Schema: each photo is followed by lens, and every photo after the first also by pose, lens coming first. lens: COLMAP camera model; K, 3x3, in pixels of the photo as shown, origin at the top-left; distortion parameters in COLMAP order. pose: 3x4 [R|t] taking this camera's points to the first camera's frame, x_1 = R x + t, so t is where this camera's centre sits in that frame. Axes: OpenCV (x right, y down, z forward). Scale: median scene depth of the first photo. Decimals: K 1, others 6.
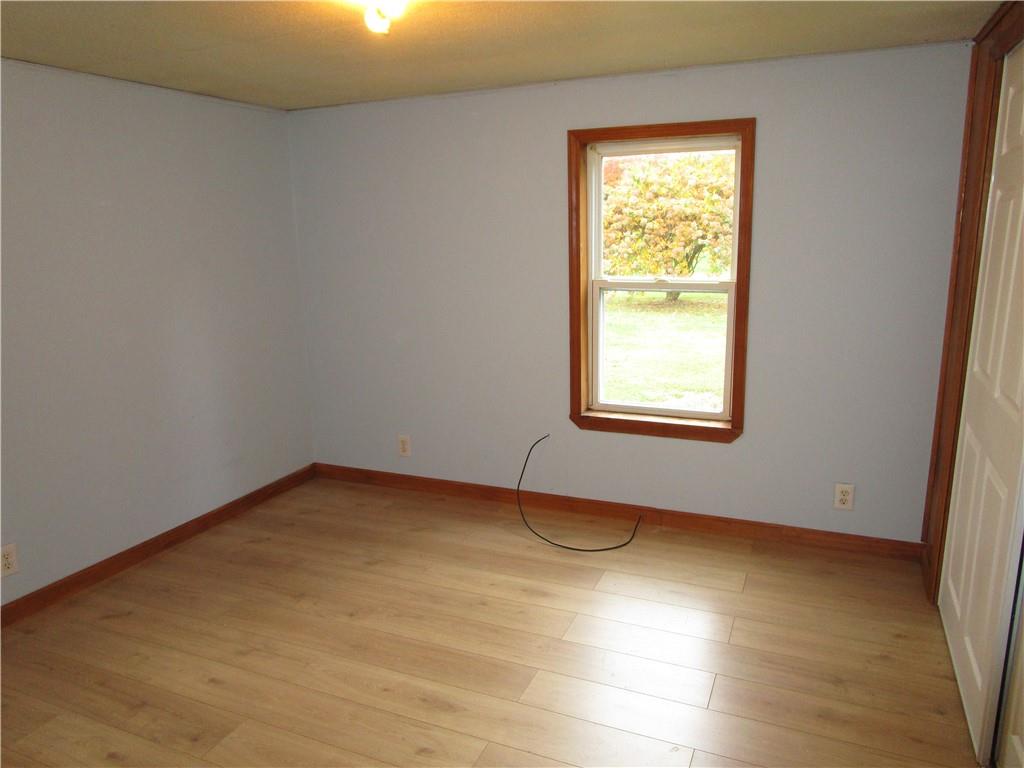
lens RADIAL K [[737.9, 0, 512.0], [0, 737.9, 384.0], [0, 0, 1]] dist [-0.012979, -0.000182]
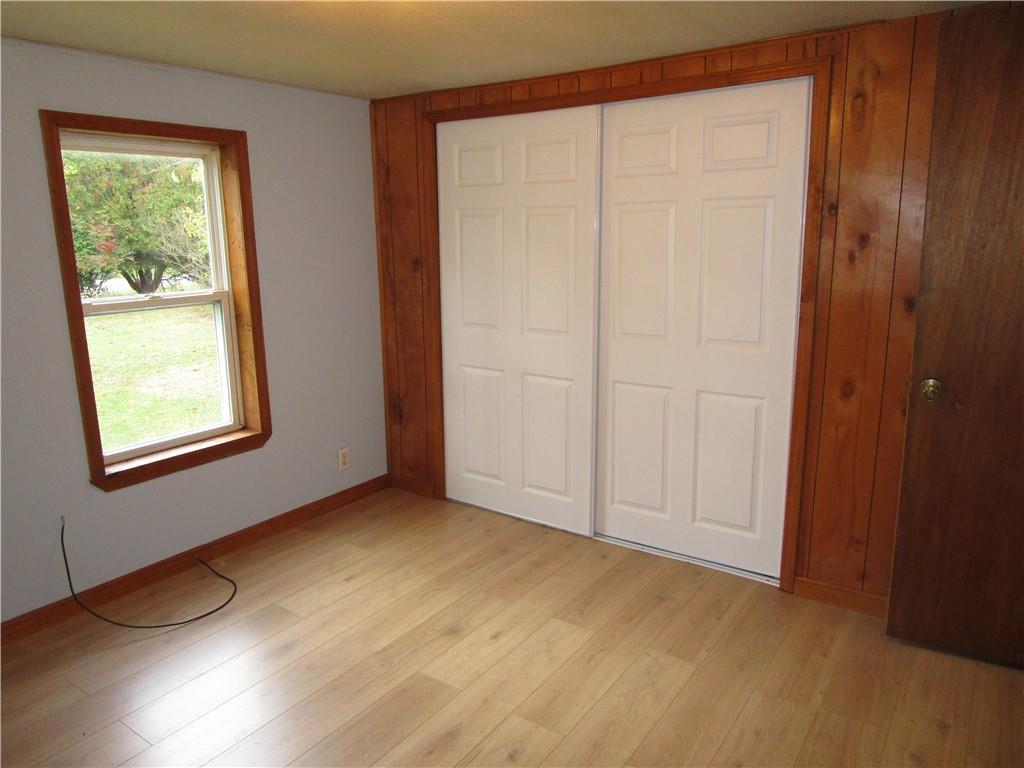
lens RADIAL K [[718.1, 0, 512.0], [0, 718.1, 384.0], [0, 0, 1]] dist [-0.026045, -0.001926]
pose [[0.209484, -0.191787, 0.958819, -0.573974], [0.218676, 0.964929, 0.145233, -0.072944], [-0.953046, 0.179246, 0.244076, 0.416499]]
